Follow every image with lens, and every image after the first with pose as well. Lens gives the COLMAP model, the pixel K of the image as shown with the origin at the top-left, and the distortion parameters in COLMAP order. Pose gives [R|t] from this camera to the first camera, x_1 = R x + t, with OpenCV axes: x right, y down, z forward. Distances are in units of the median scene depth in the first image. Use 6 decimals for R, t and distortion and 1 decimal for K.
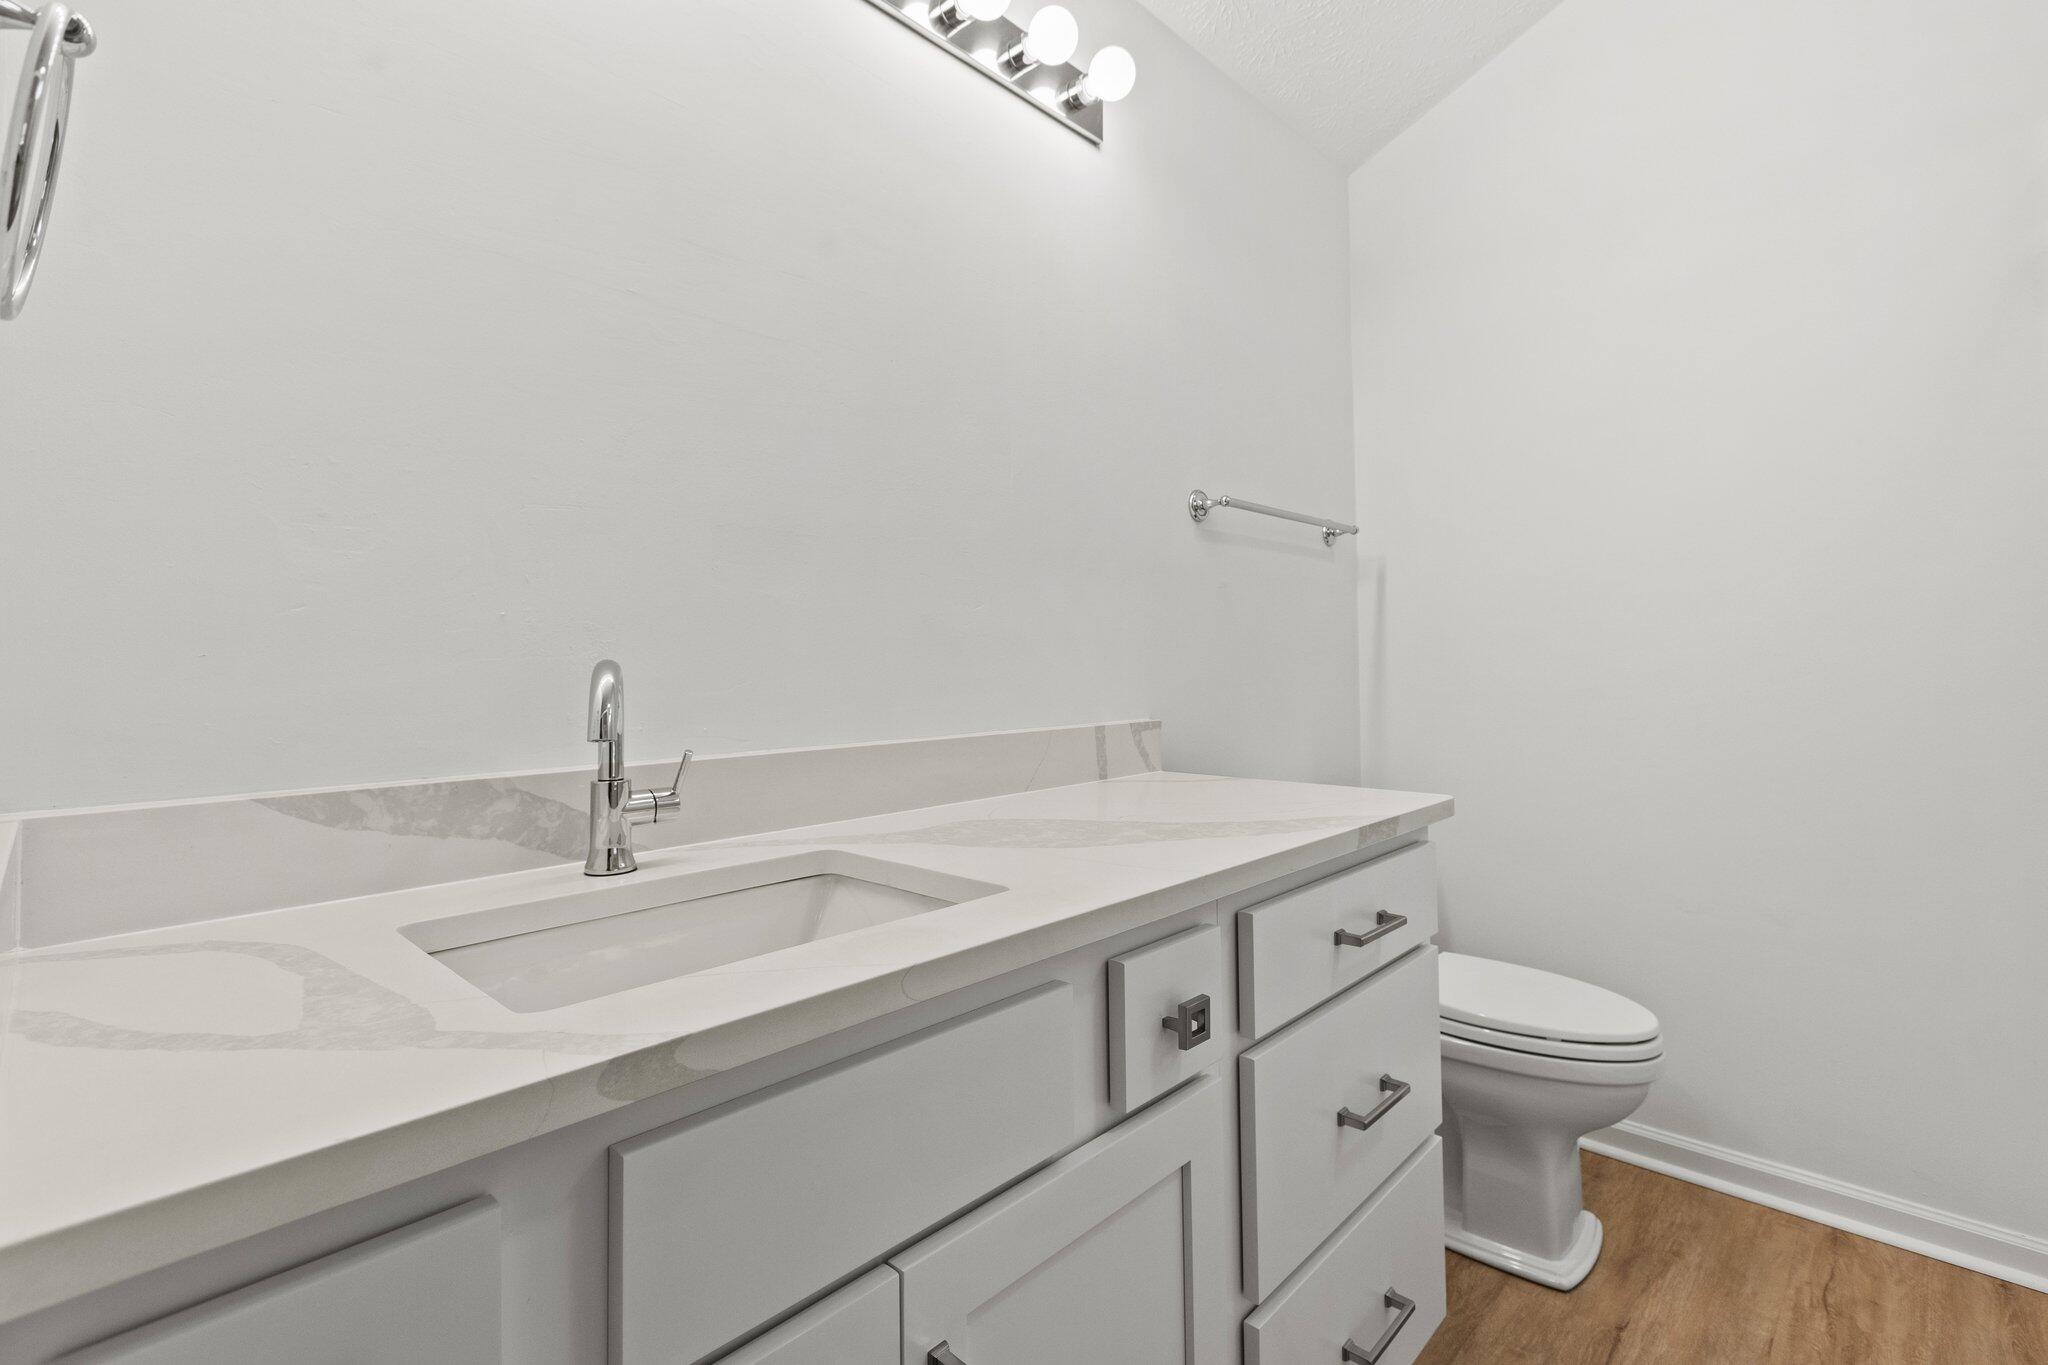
lens RADIAL K [[922.7, 0, 1024.0], [0, 922.7, 682.5], [0, 0, 1]] dist [0.015038, 0.000032]
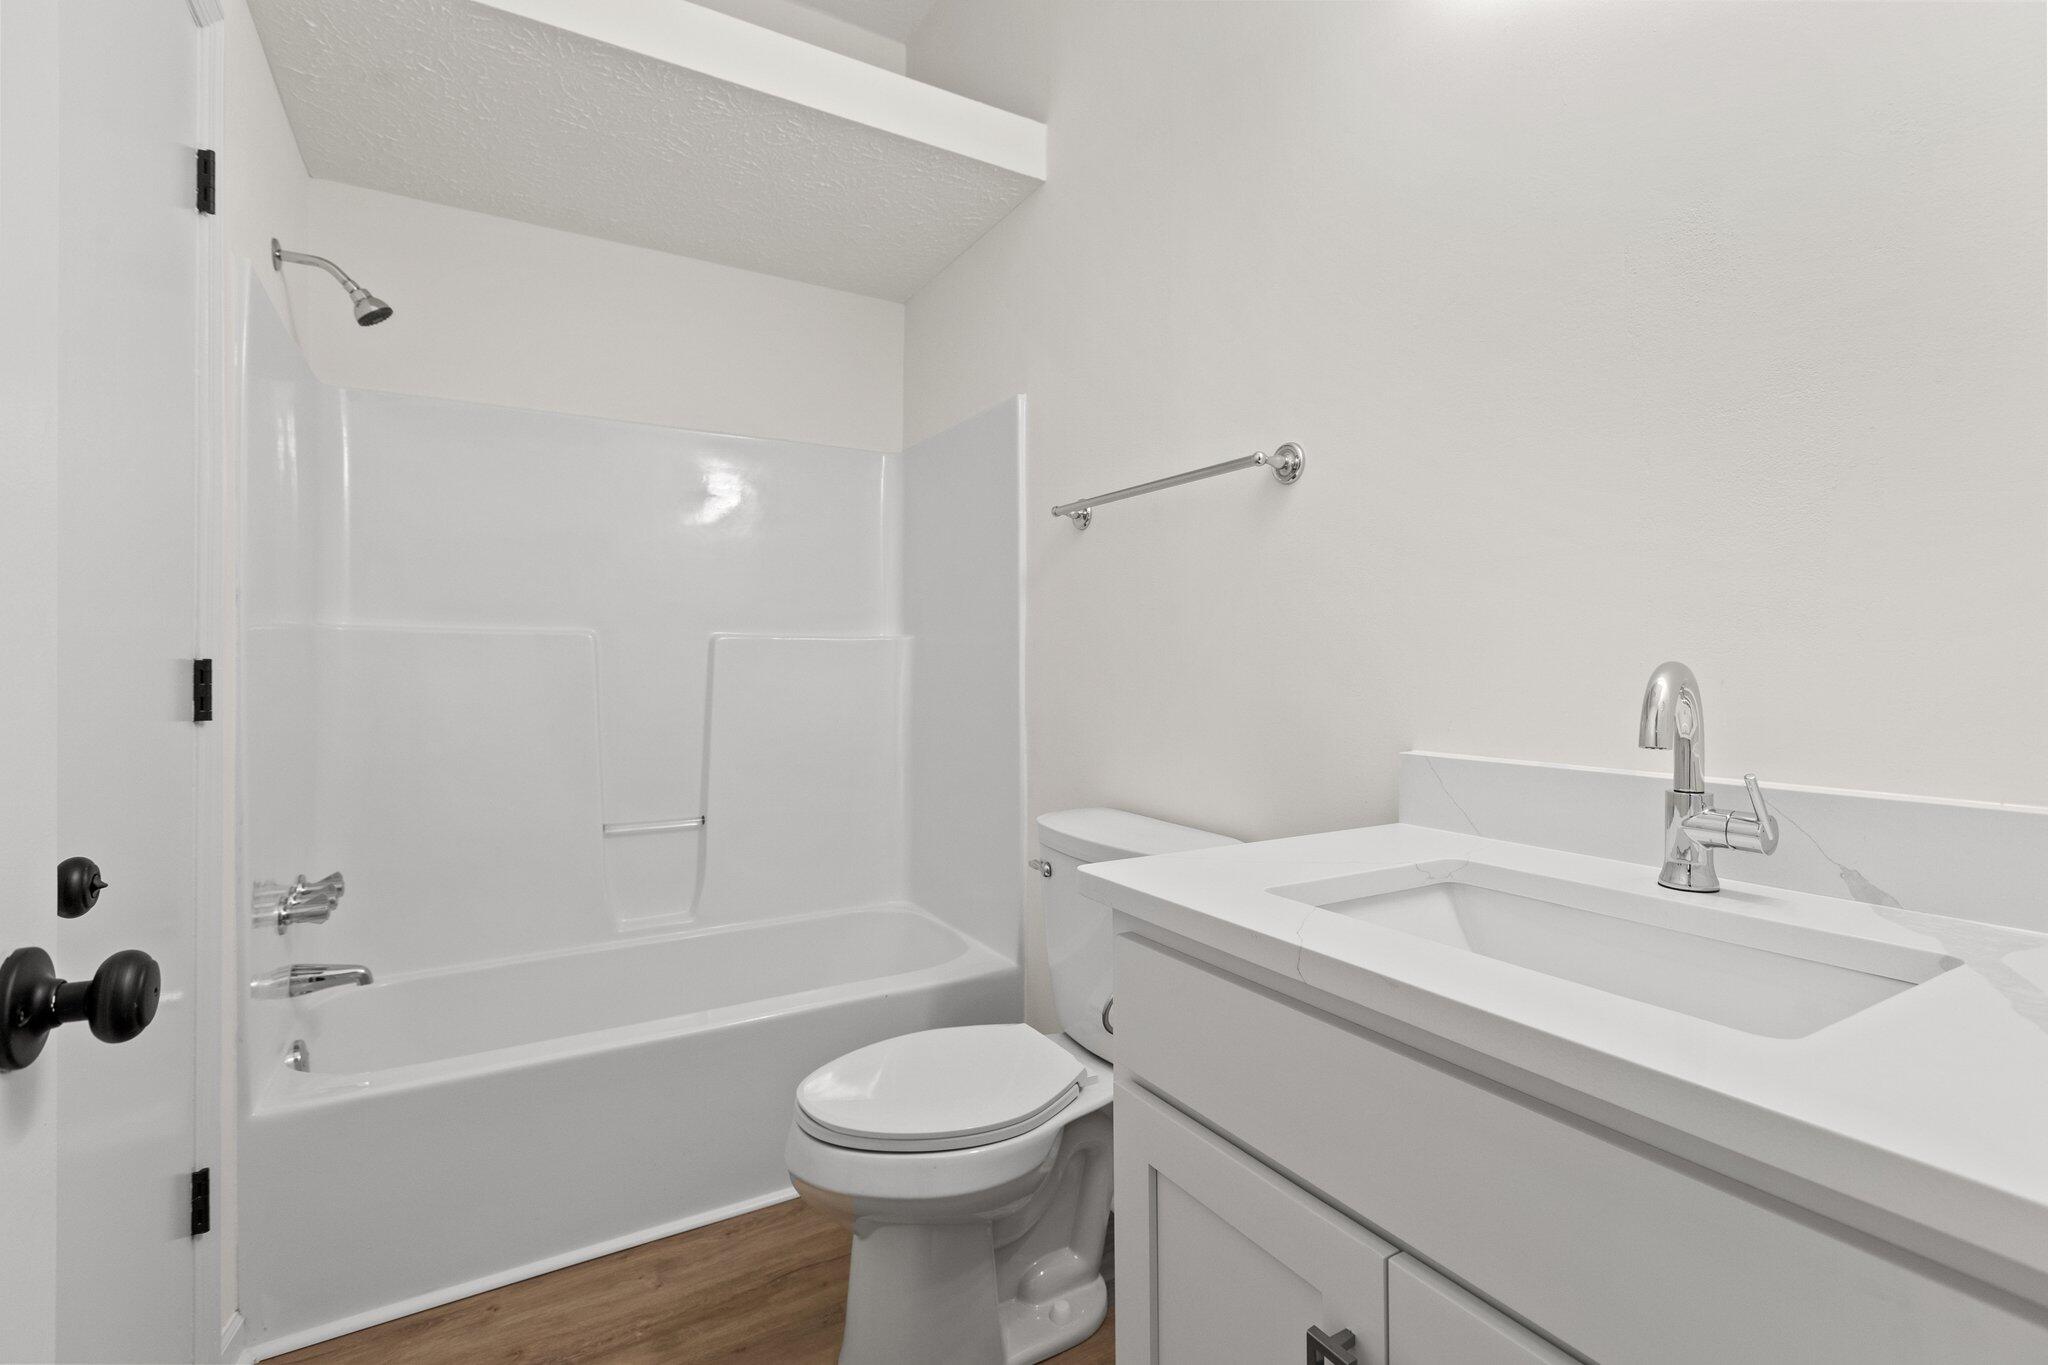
lens RADIAL K [[922.7, 0, 1024.0], [0, 922.7, 682.5], [0, 0, 1]] dist [0.015038, 0.000032]
pose [[-0.265459, 0.037027, -0.963411, 0.671637], [-0.001355, 0.999247, 0.038778, -0.046475], [0.964121, 0.011599, -0.265209, 0.596523]]
